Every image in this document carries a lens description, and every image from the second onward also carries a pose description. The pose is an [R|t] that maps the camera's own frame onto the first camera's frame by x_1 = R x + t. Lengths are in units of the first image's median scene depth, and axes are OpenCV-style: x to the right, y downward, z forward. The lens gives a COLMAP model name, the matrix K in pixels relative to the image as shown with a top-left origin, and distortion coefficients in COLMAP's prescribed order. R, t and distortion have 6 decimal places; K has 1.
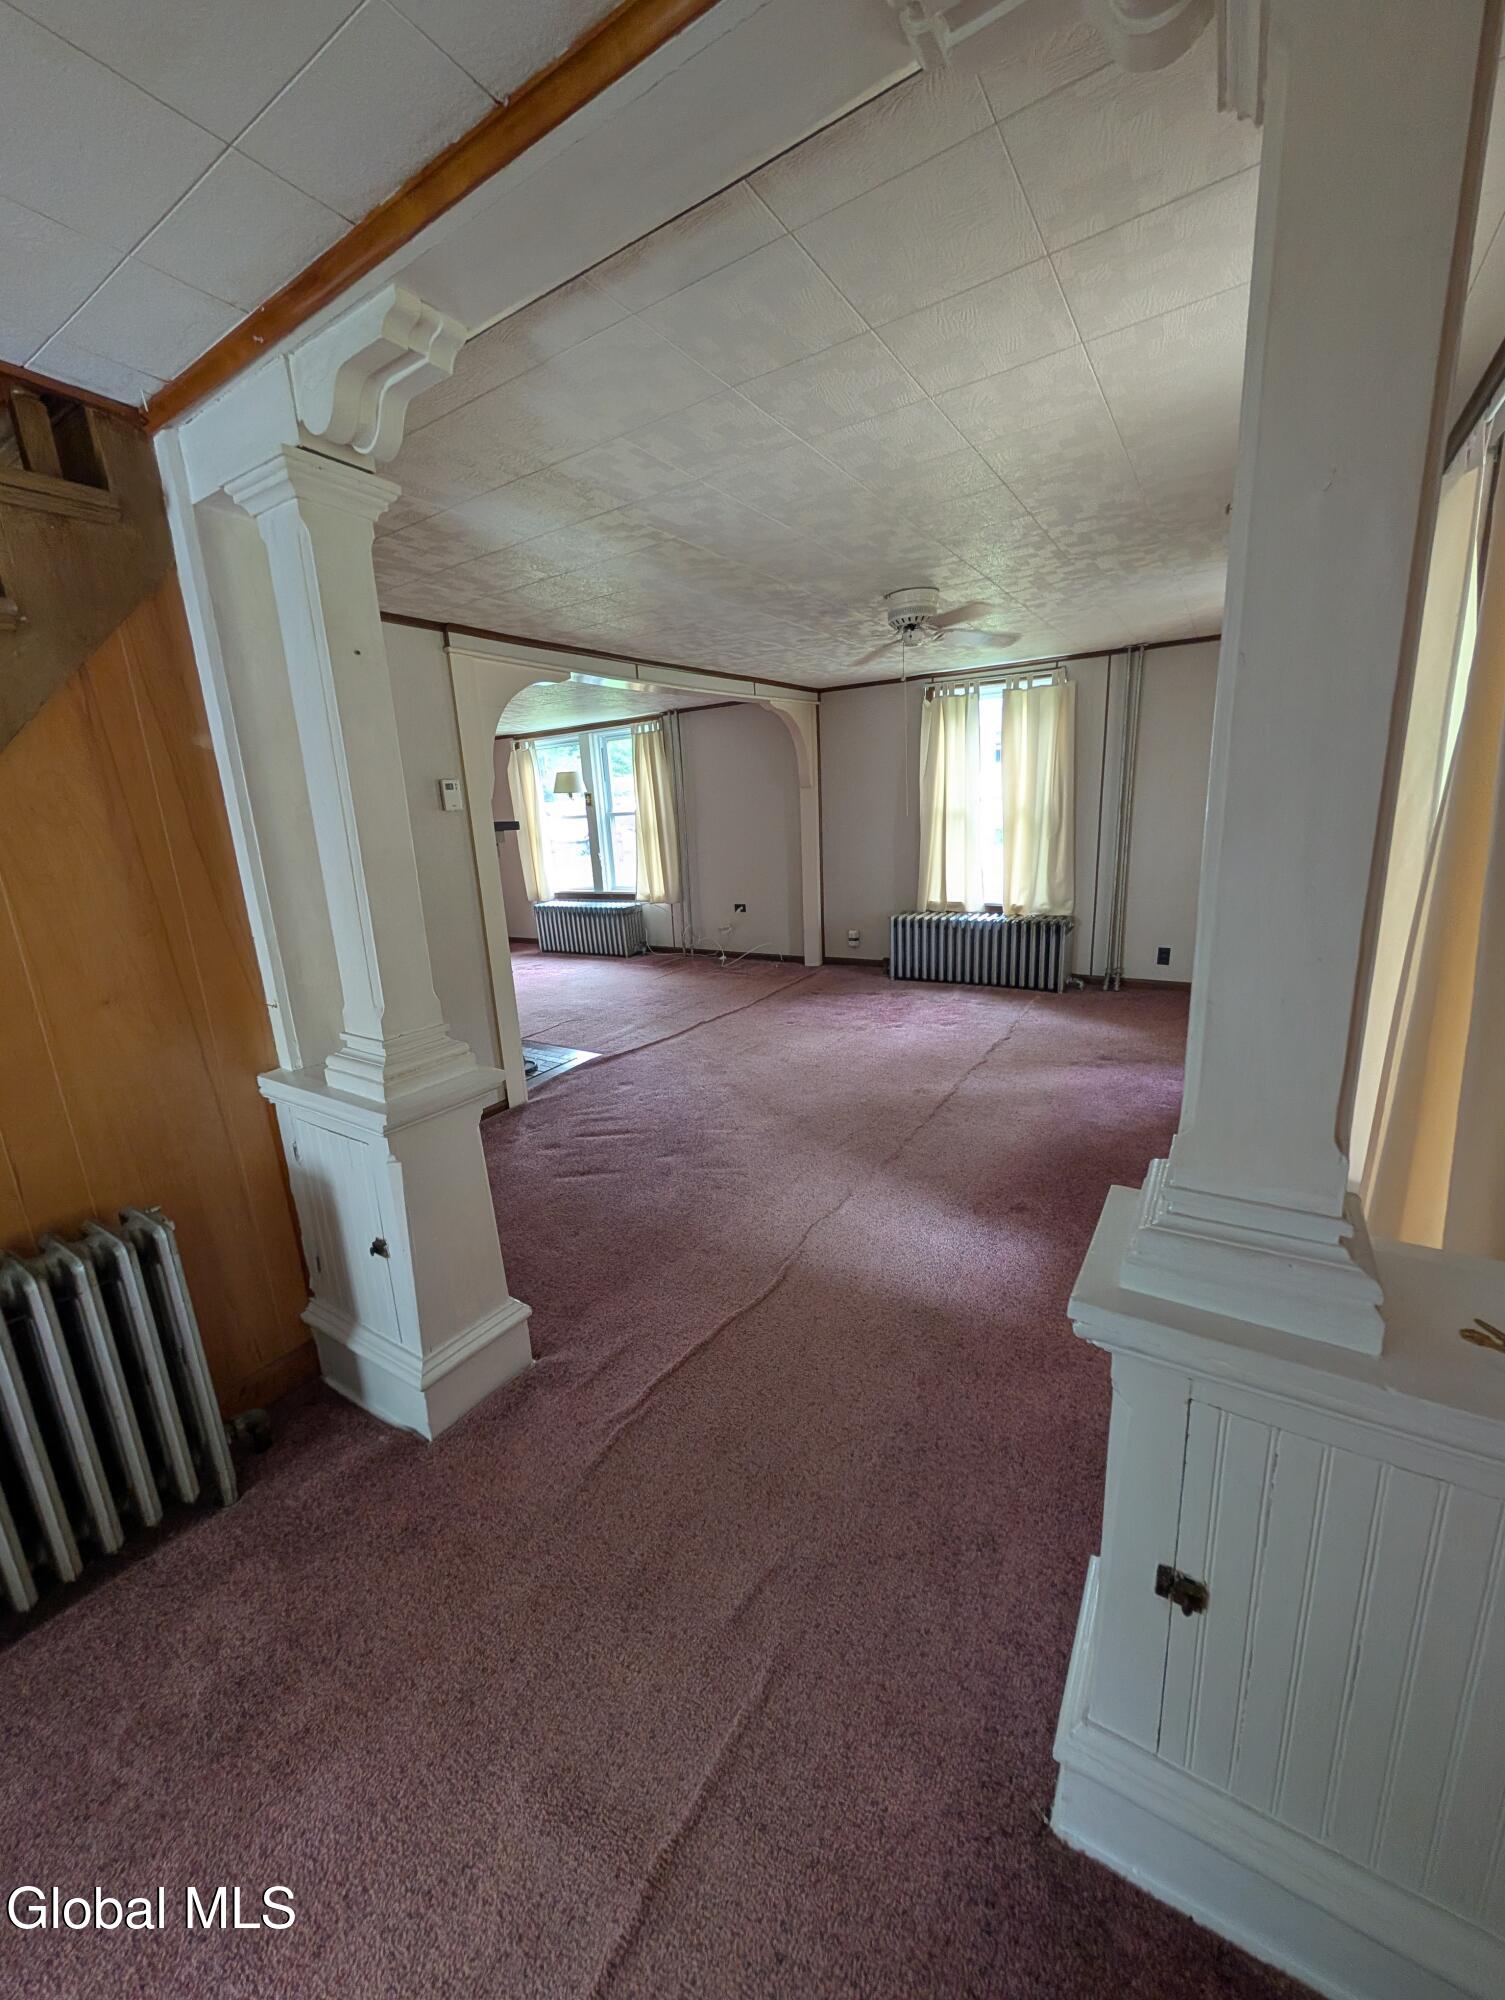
lens RADIAL K [[765.9, 0, 745.7], [0, 765.9, 995.1], [0, 0, 1]] dist [-0.000456, -0.000016]
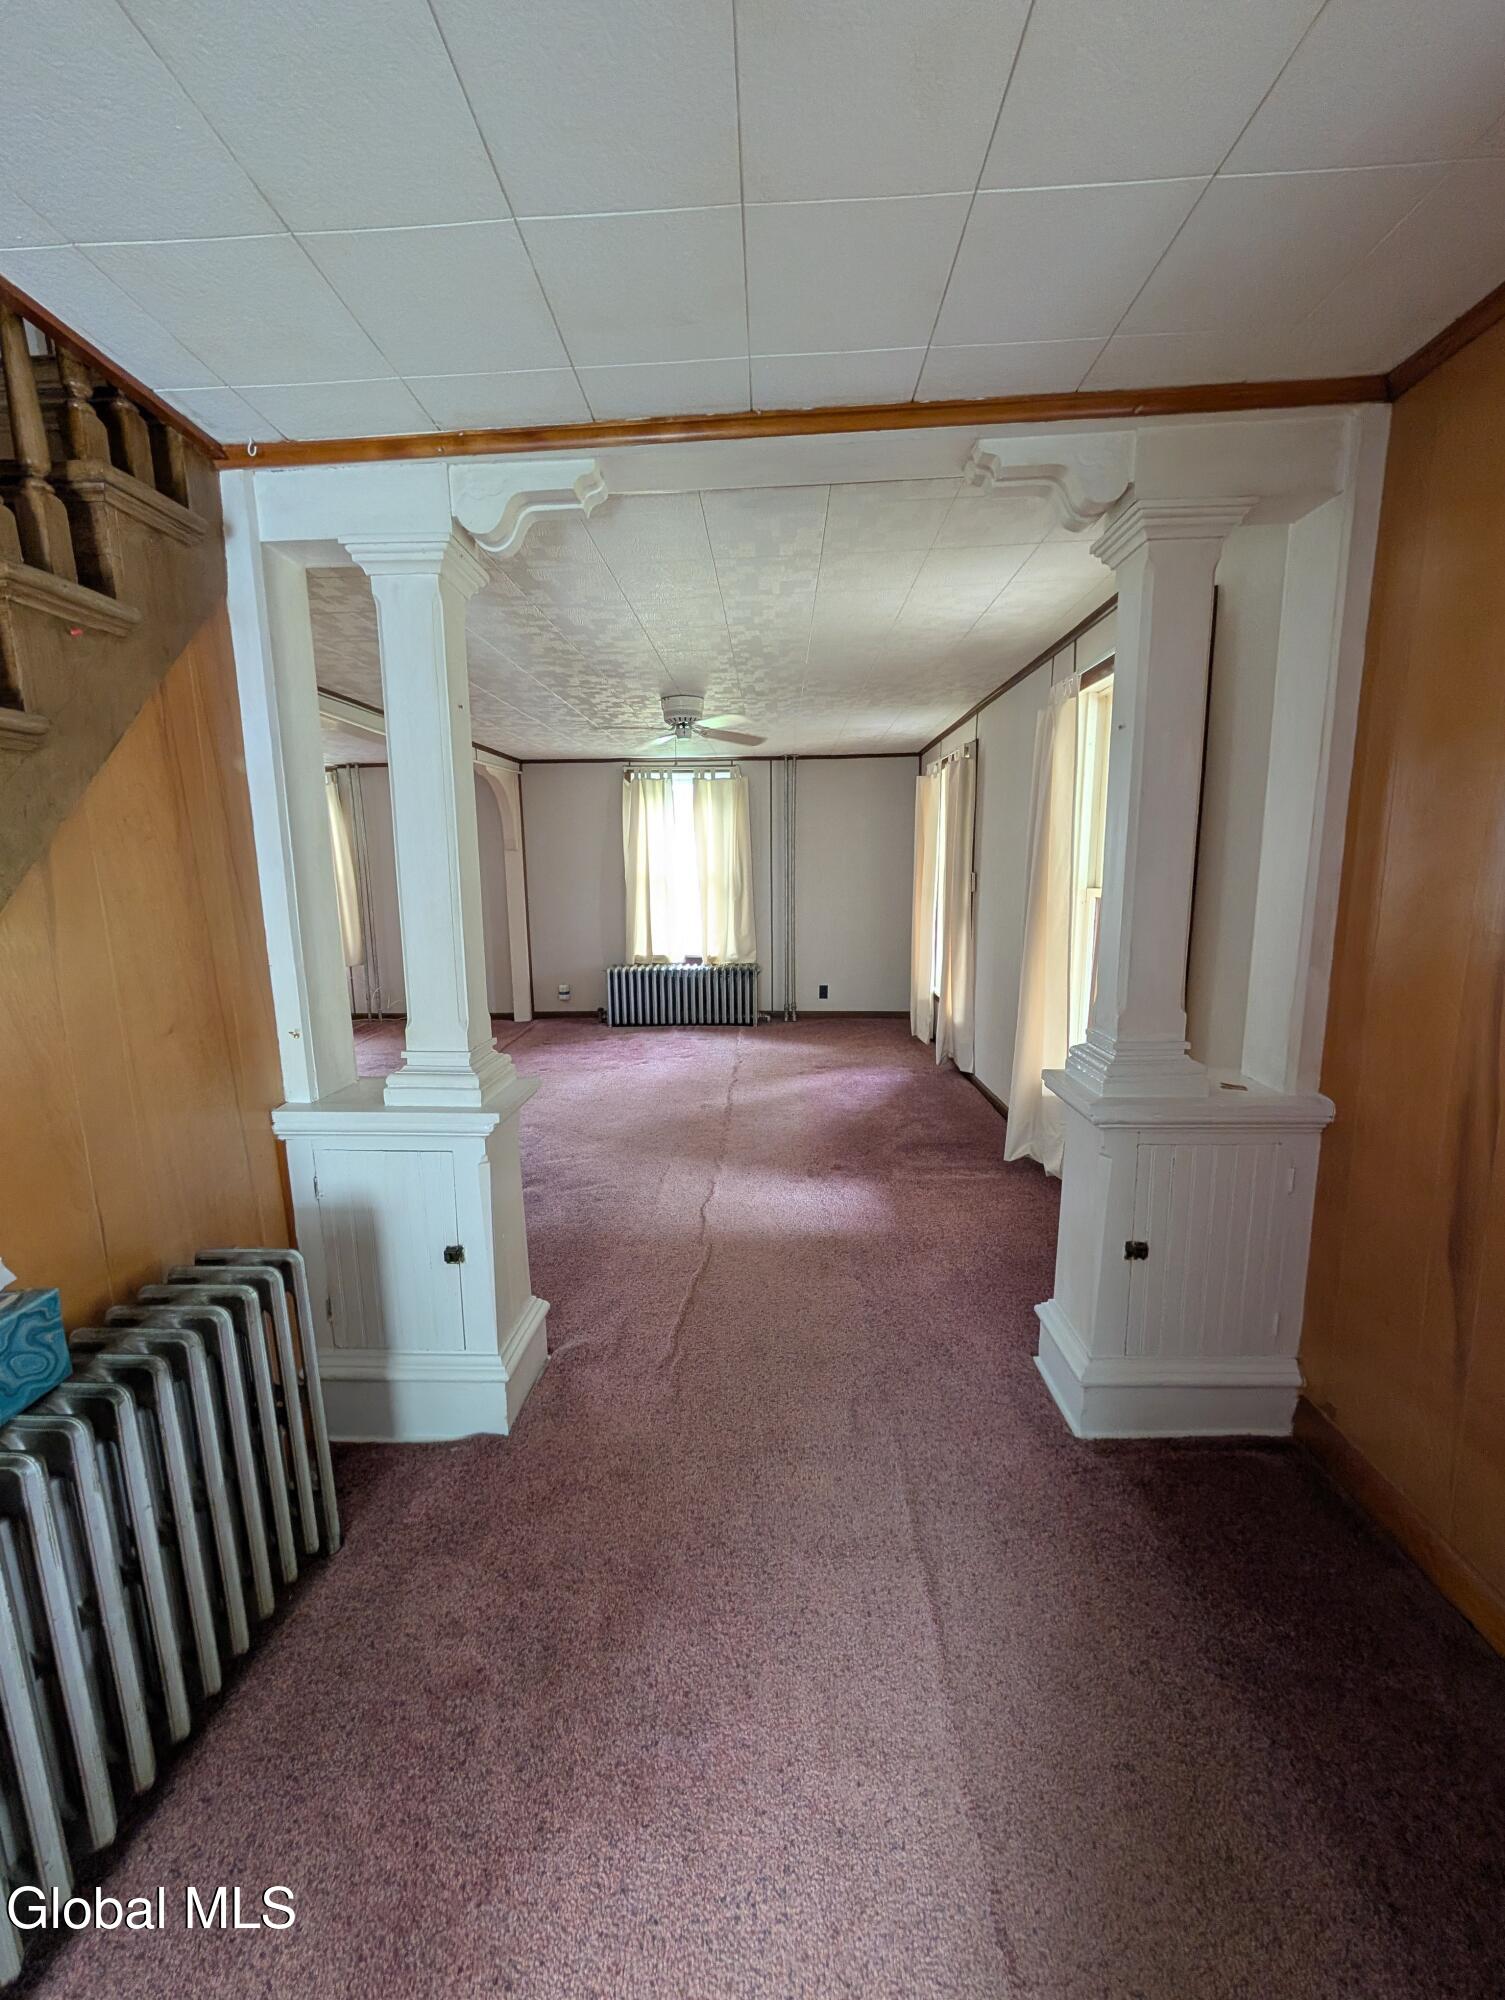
lens RADIAL K [[765.9, 0, 745.7], [0, 765.9, 995.1], [0, 0, 1]] dist [-0.000456, -0.000016]
pose [[0.863926, -0.045773, 0.501534, -0.206173], [0.091176, 0.993620, -0.066373, 0.027097], [-0.495296, 0.103069, 0.862588, -0.043592]]
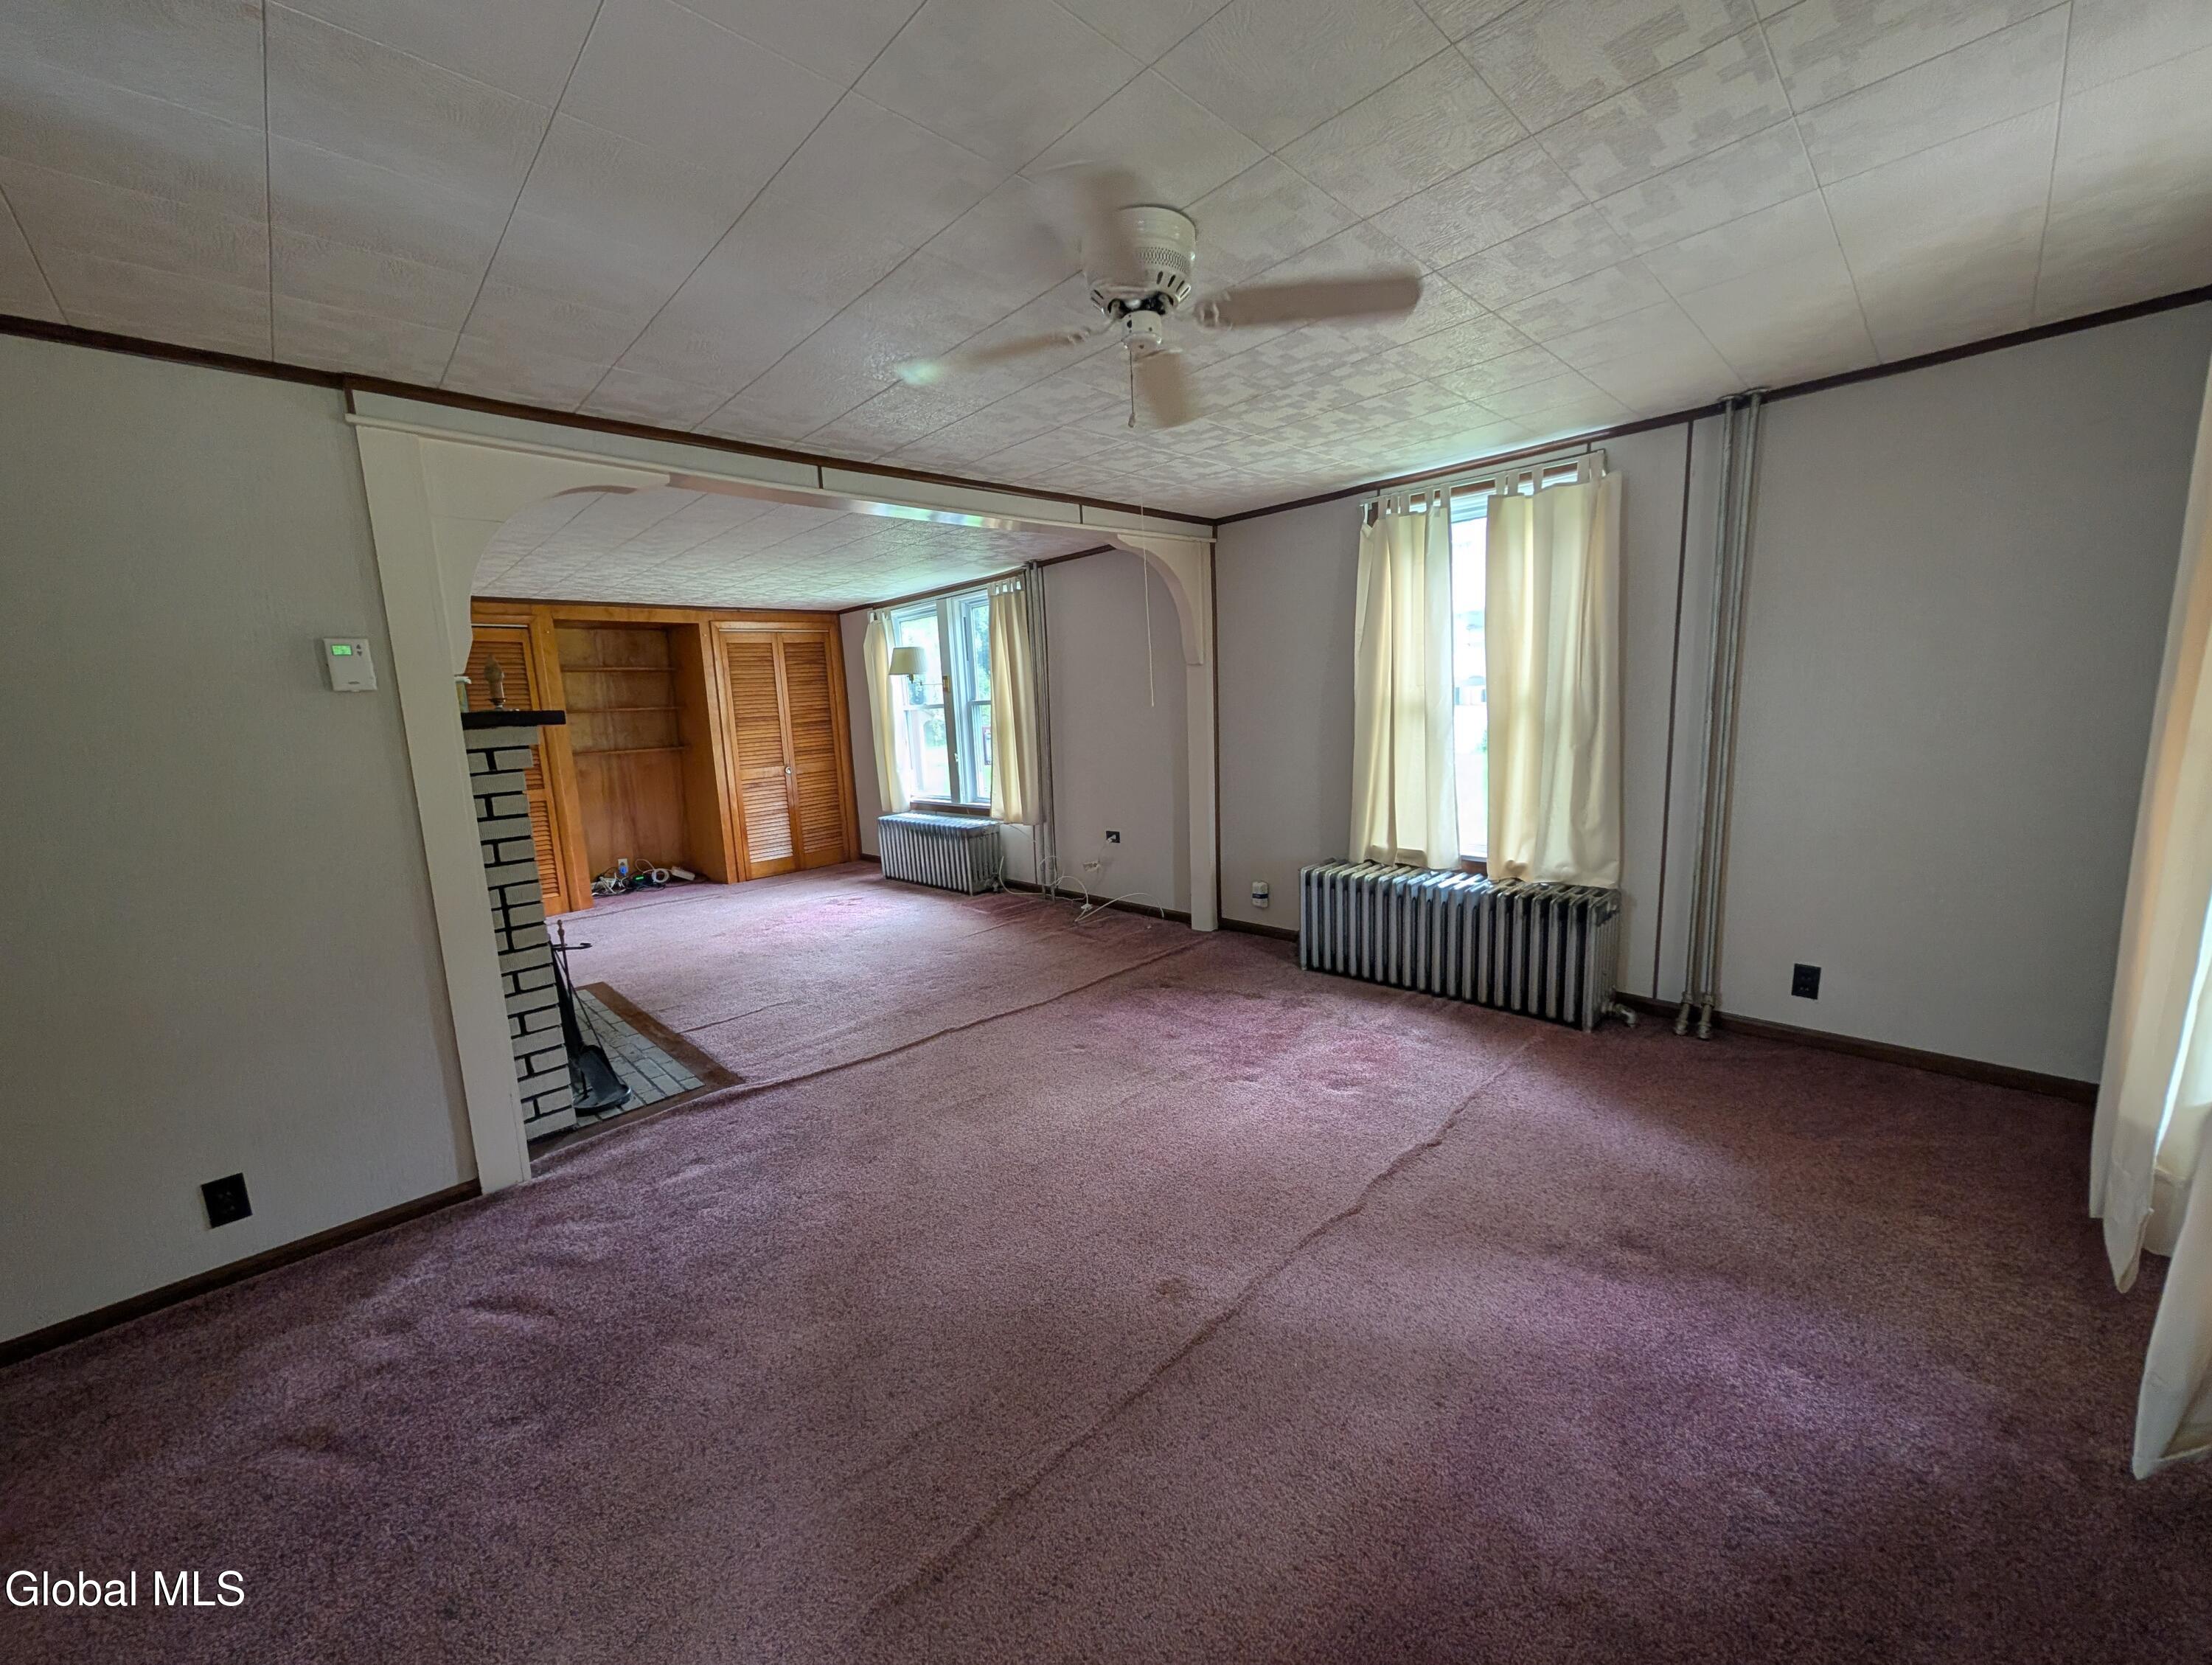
lens RADIAL K [[847.1, 0, 1098.0], [0, 847.1, 839.4], [0, 0, 1]] dist [-0.000456, -0.000016]
pose [[0.973465, 0.044751, -0.224419, 0.197841], [-0.061357, 0.995826, -0.067573, -0.075633], [0.220458, 0.079550, 0.972147, 0.319818]]
